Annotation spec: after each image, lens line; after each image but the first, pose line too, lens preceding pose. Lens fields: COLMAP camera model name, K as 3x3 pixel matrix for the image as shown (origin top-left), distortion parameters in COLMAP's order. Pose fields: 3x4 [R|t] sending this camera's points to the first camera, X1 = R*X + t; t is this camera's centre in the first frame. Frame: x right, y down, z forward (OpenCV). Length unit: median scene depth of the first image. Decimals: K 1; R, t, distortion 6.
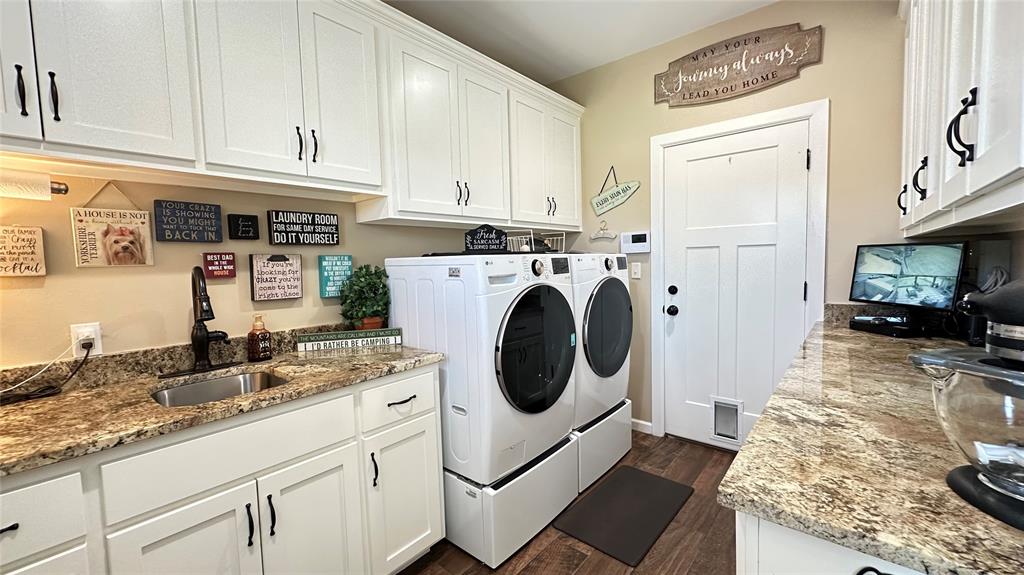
lens RADIAL K [[405.7, 0, 506.6], [0, 405.7, 288.0], [0, 0, 1]] dist [-0.002887, 0.000406]
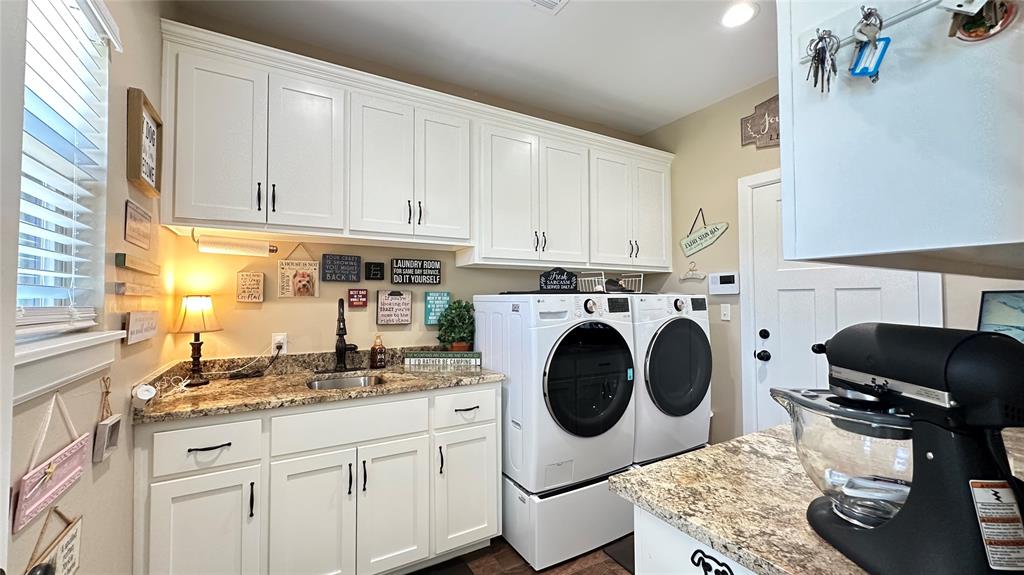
lens RADIAL K [[405.7, 0, 507.5], [0, 405.7, 287.4], [0, 0, 1]] dist [-0.002887, 0.000406]
pose [[0.942083, 0.014000, -0.335088, 0.244757], [-0.044014, 0.995648, -0.082143, 0.001082], [0.332480, 0.092134, 0.938599, -0.153278]]
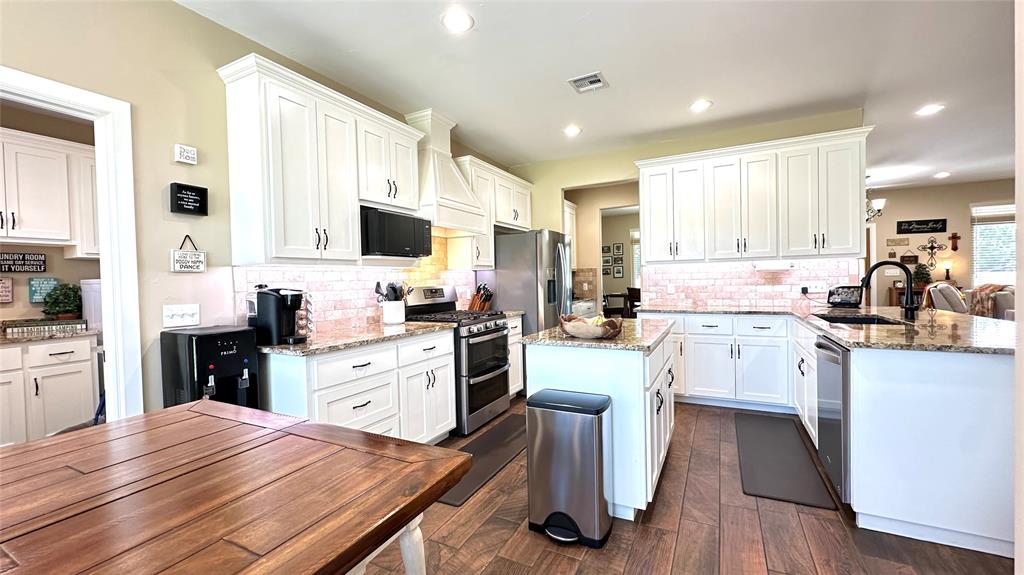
lens RADIAL K [[405.7, 0, 515.8], [0, 405.7, 286.3], [0, 0, 1]] dist [-0.002887, 0.000406]
pose [[0.972740, 0.001071, 0.231897, 1.246592], [0.010762, 0.998704, -0.049753, 0.068248], [-0.231650, 0.050892, 0.971467, -1.240157]]
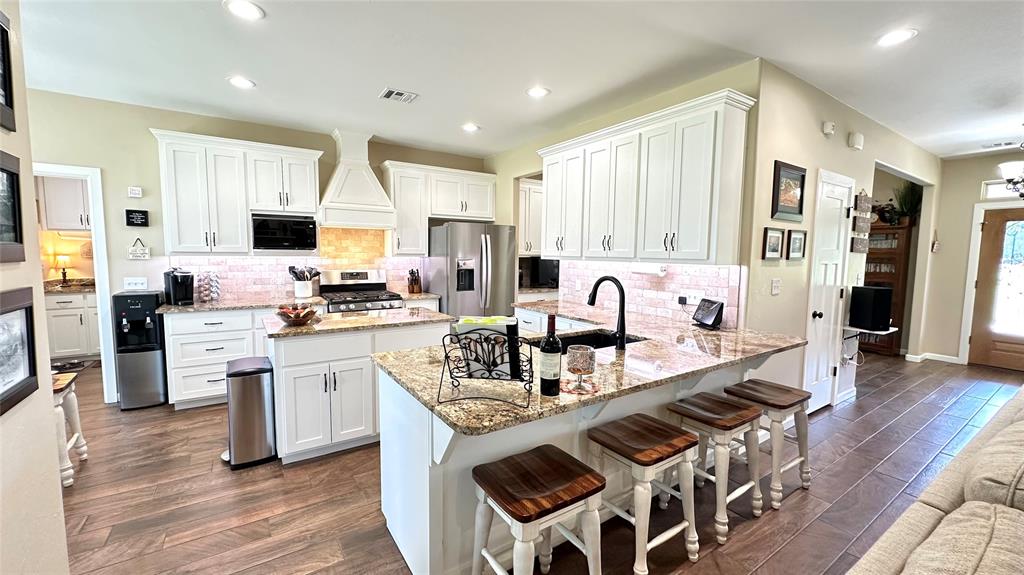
lens RADIAL K [[405.7, 0, 515.3], [0, 405.7, 287.2], [0, 0, 1]] dist [-0.002887, 0.000406]
pose [[0.963781, 0.062784, -0.259198, 3.022669], [-0.055781, 0.997854, 0.034290, -0.080656], [0.260795, -0.018589, 0.965215, -1.384304]]
